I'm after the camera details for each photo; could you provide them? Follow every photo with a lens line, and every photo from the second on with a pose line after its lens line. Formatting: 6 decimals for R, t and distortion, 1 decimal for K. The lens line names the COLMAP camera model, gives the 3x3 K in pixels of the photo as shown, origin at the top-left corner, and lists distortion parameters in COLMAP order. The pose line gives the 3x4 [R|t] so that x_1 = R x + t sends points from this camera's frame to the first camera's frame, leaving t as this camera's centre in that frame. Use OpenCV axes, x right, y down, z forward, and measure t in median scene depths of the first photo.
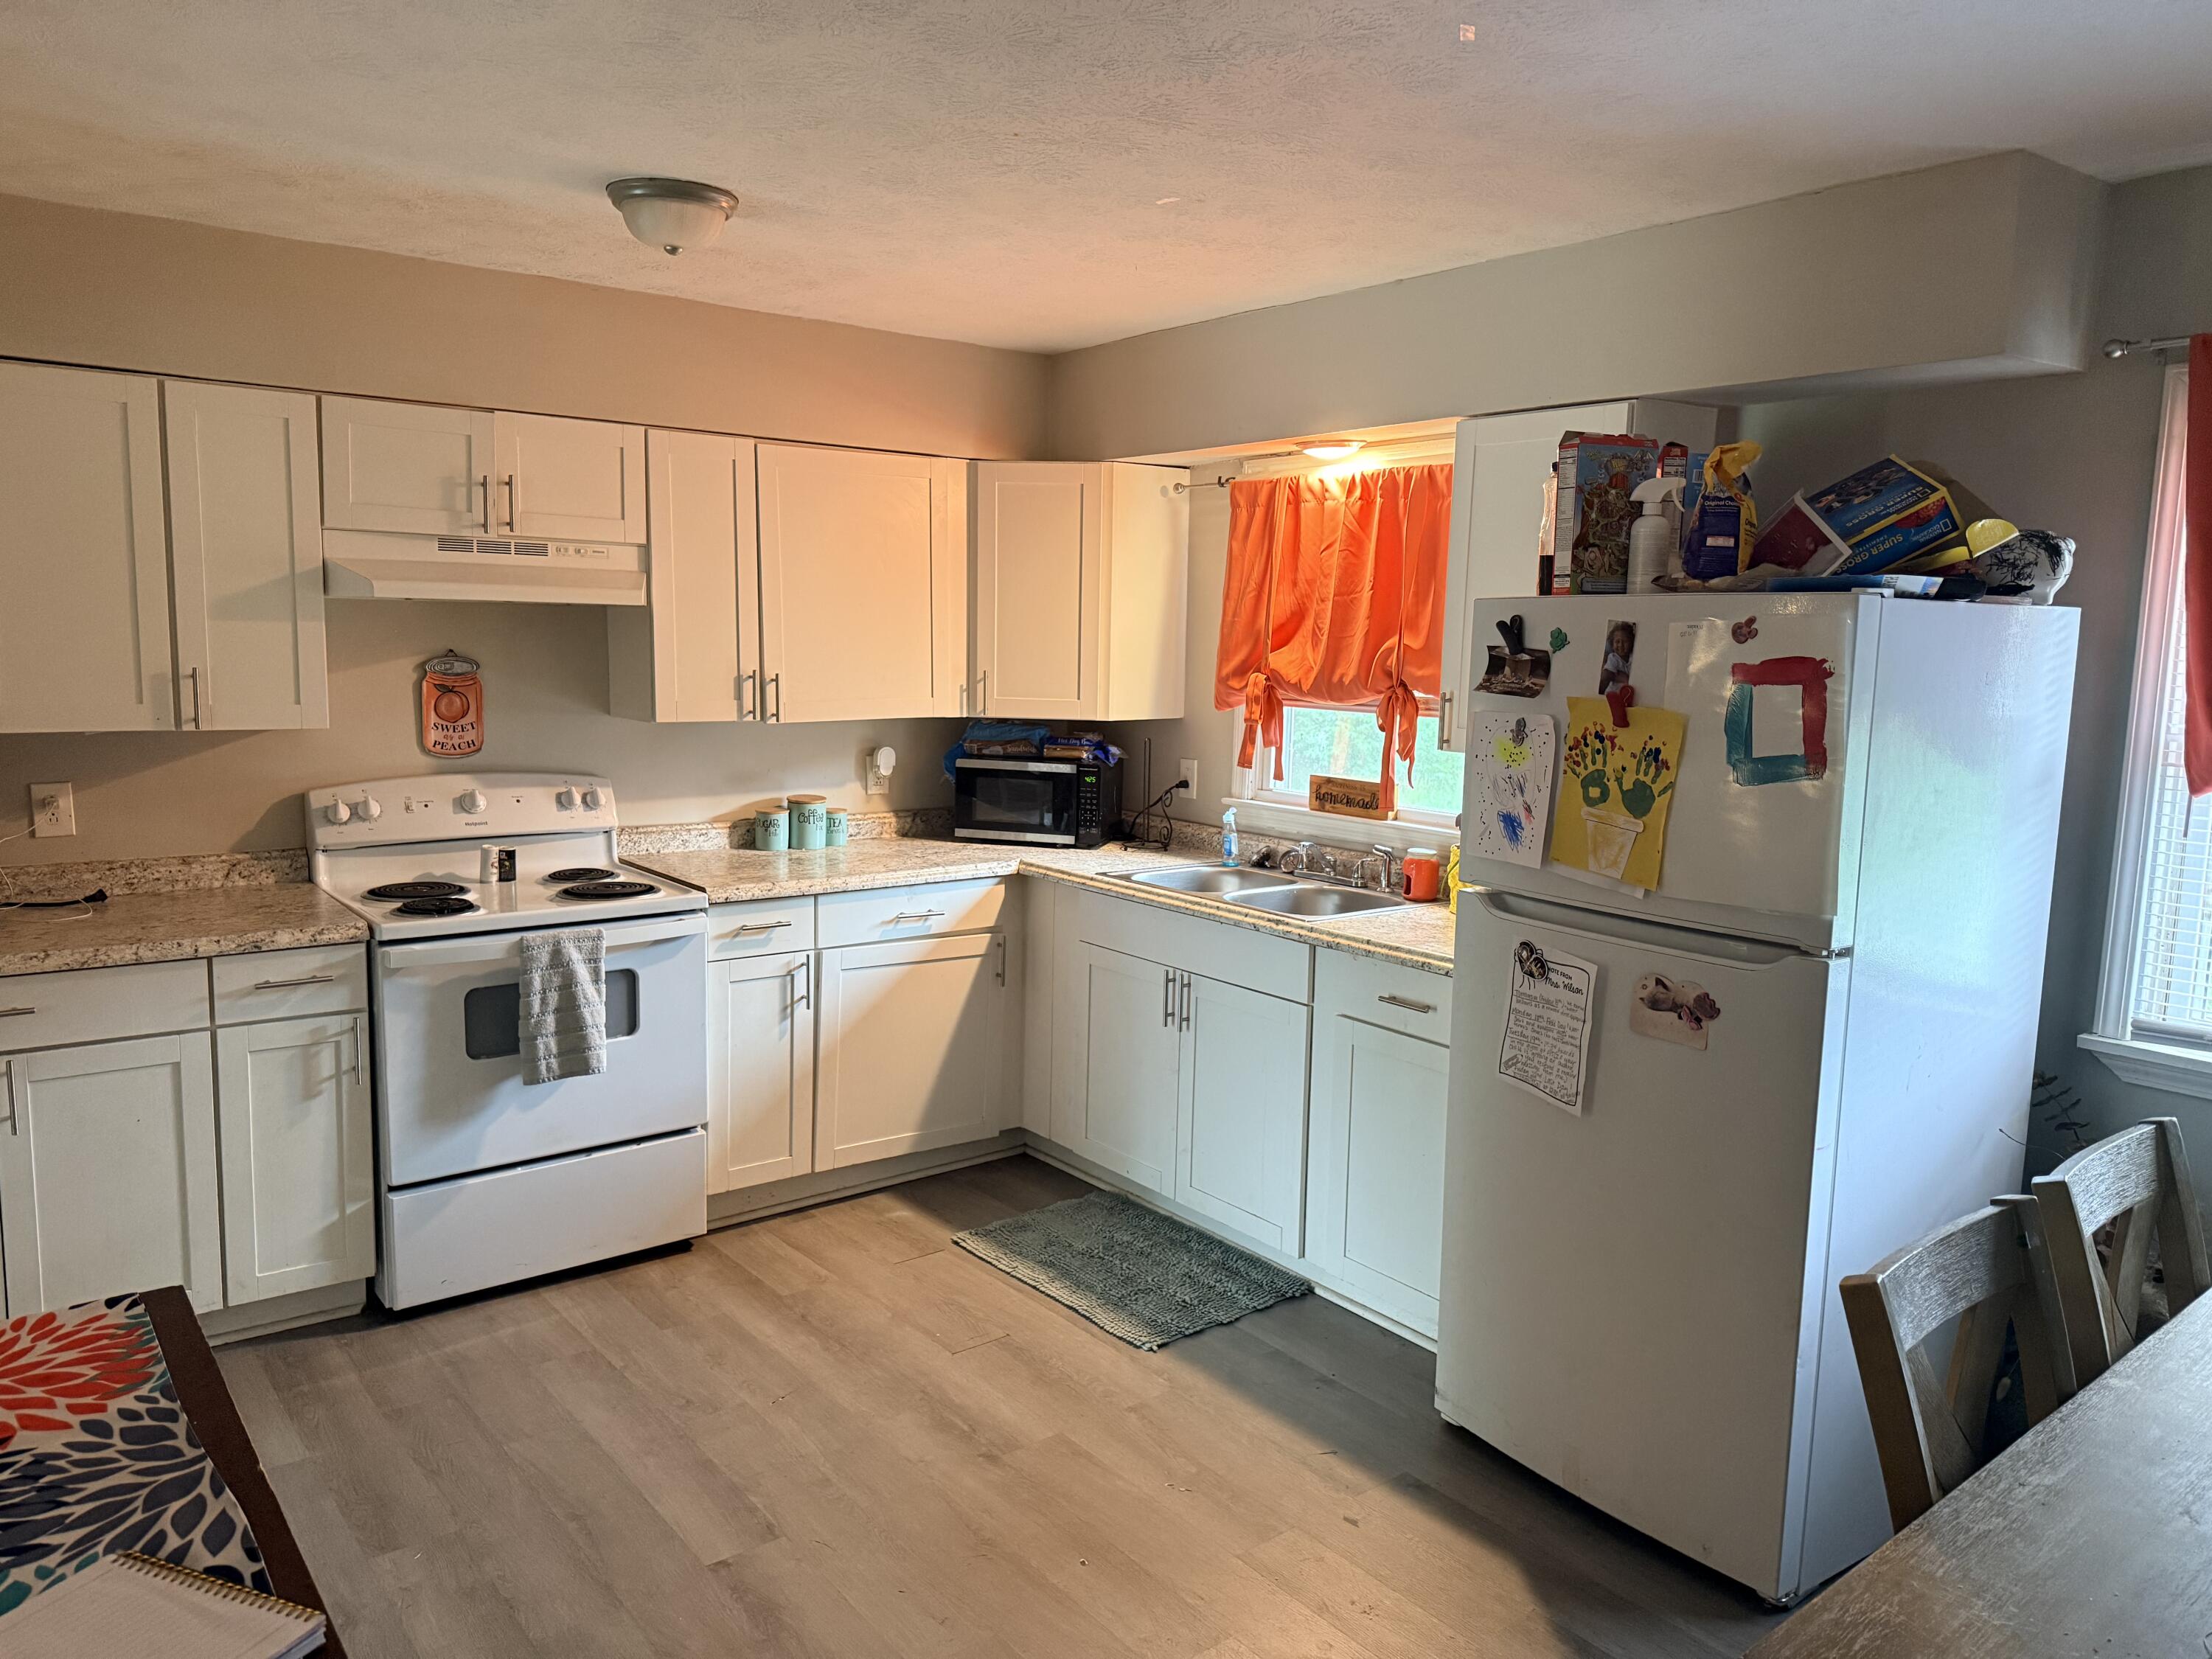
lens RADIAL K [[1547.0, 0, 1106.0], [0, 1547.0, 829.5], [0, 0, 1]] dist [0.134453, -0.109774]
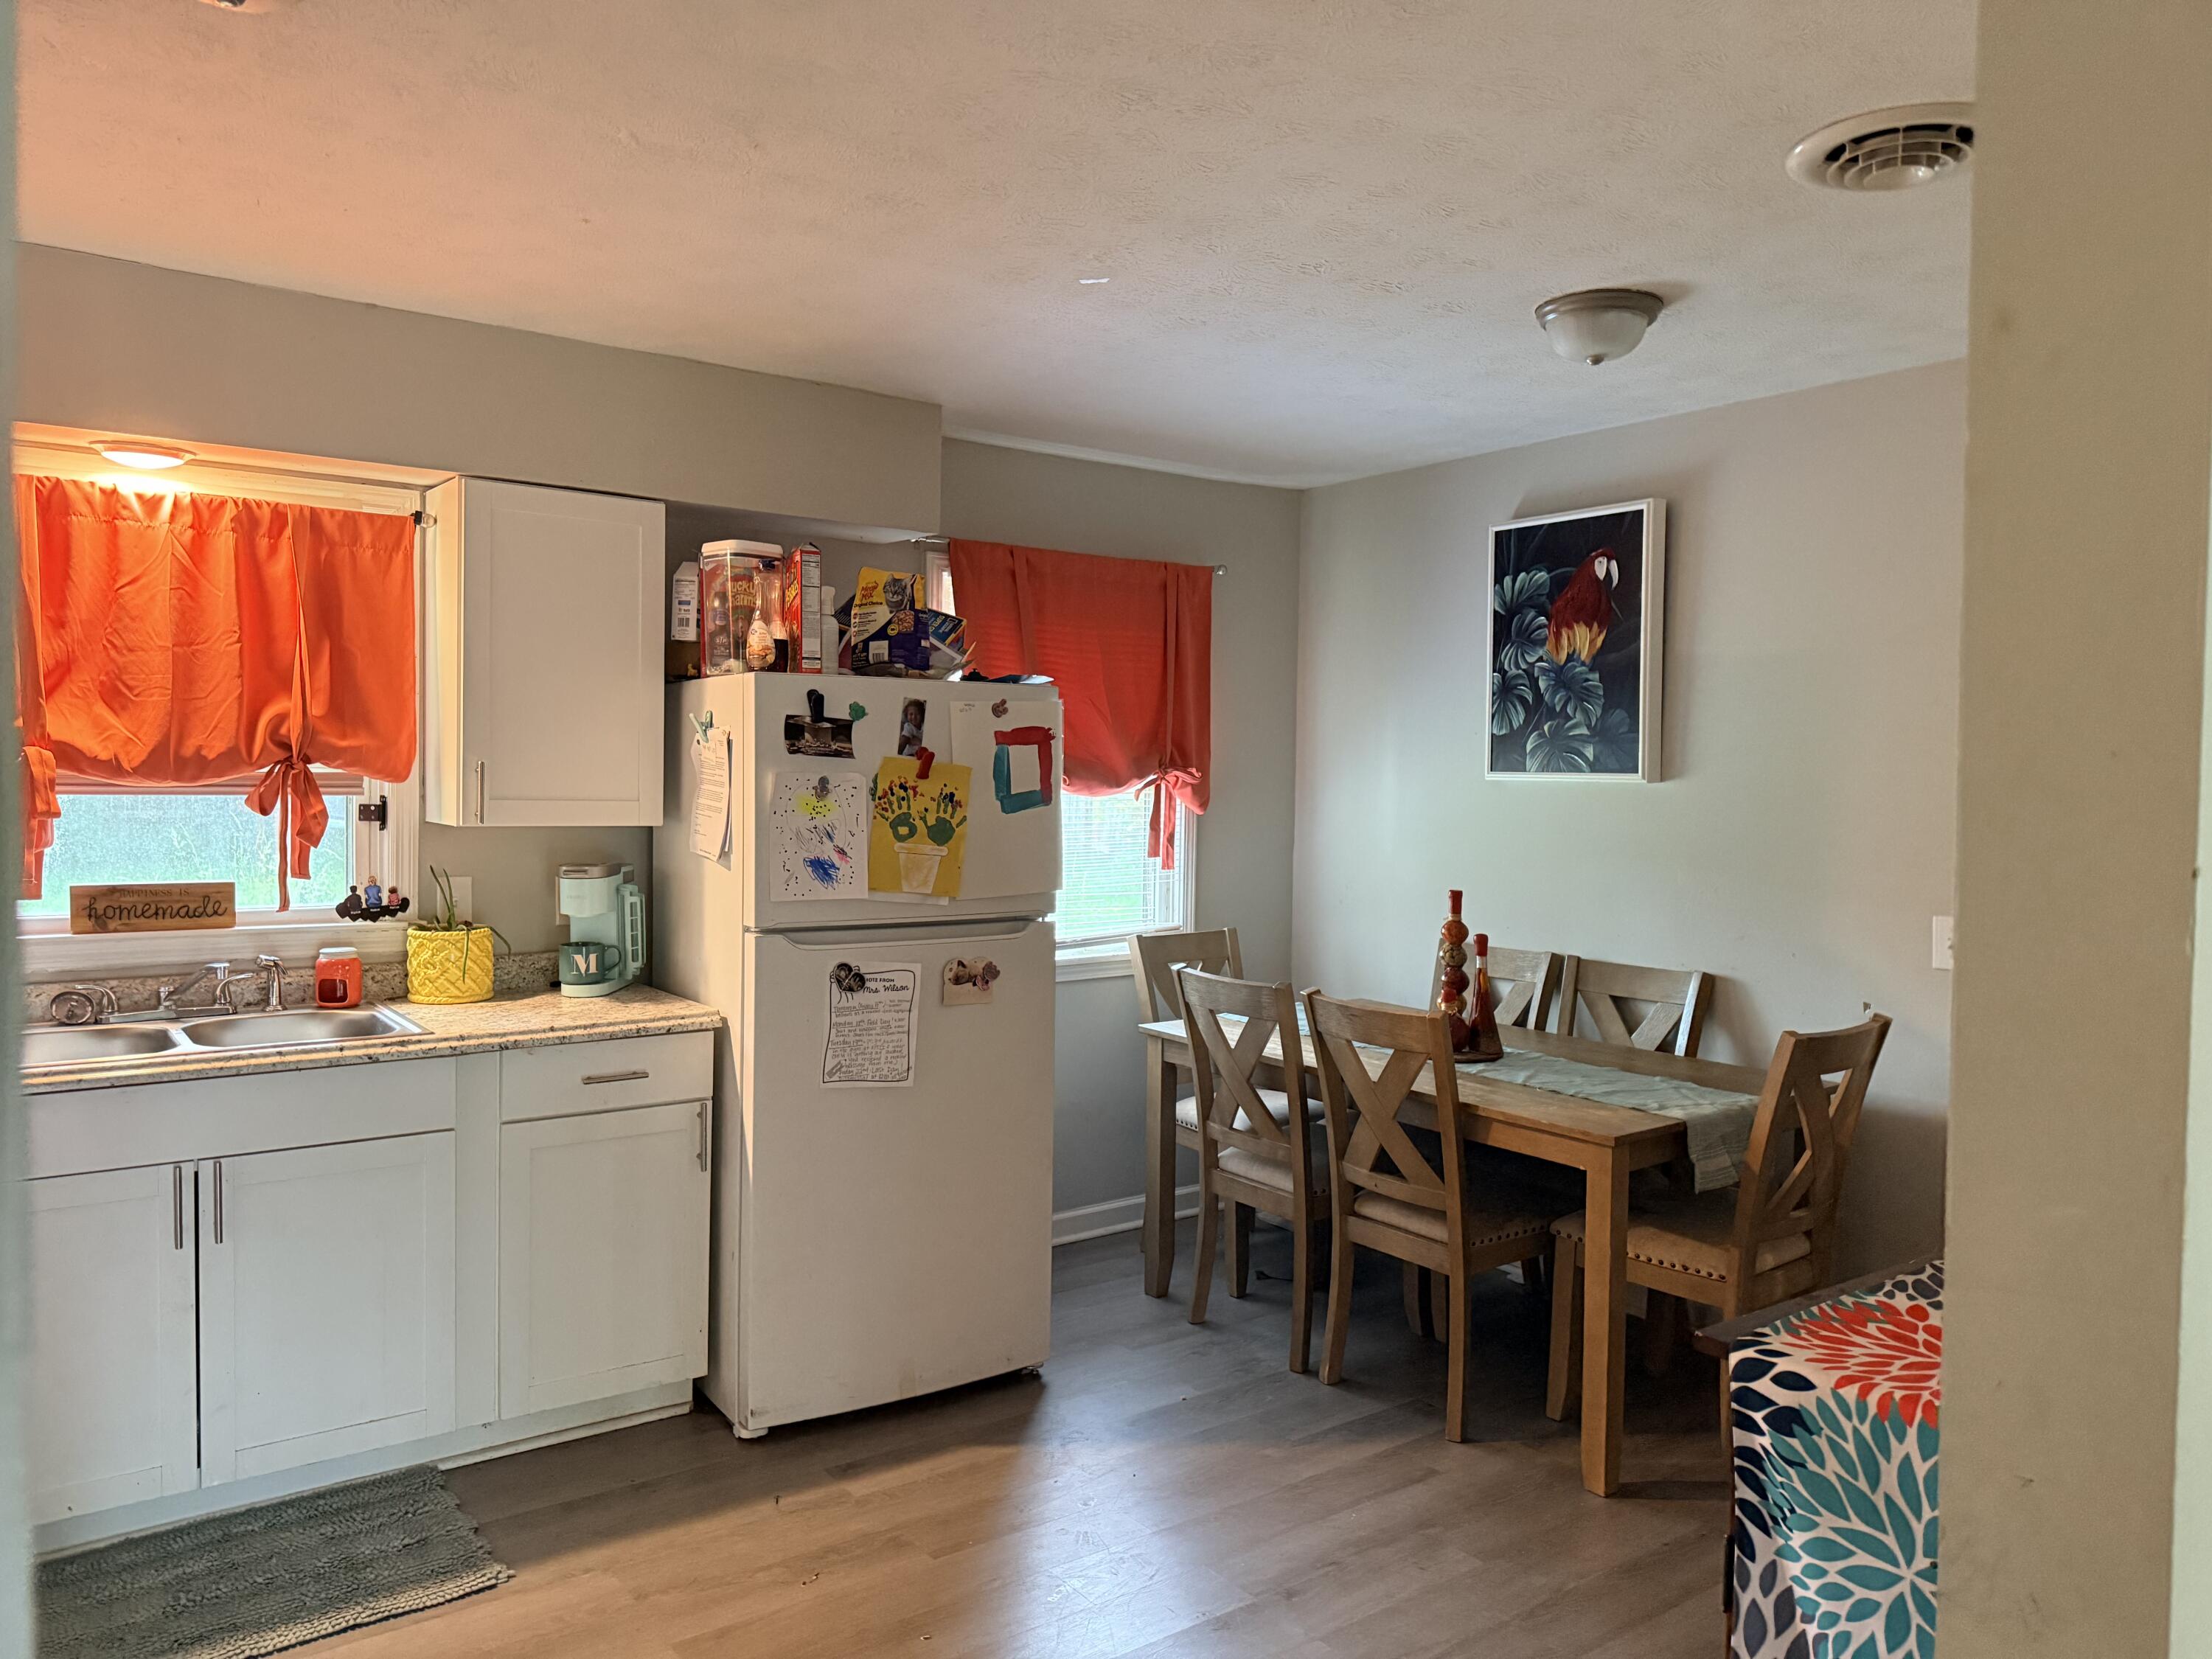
lens RADIAL K [[1555.9, 0, 1091.5], [0, 1555.9, 835.6], [0, 0, 1]] dist [0.088737, -0.117321]
pose [[0.018680, -0.061197, 0.997951, -0.951737], [0.113587, 0.991793, 0.058693, -0.076474], [-0.993352, 0.112258, 0.025478, 0.809080]]
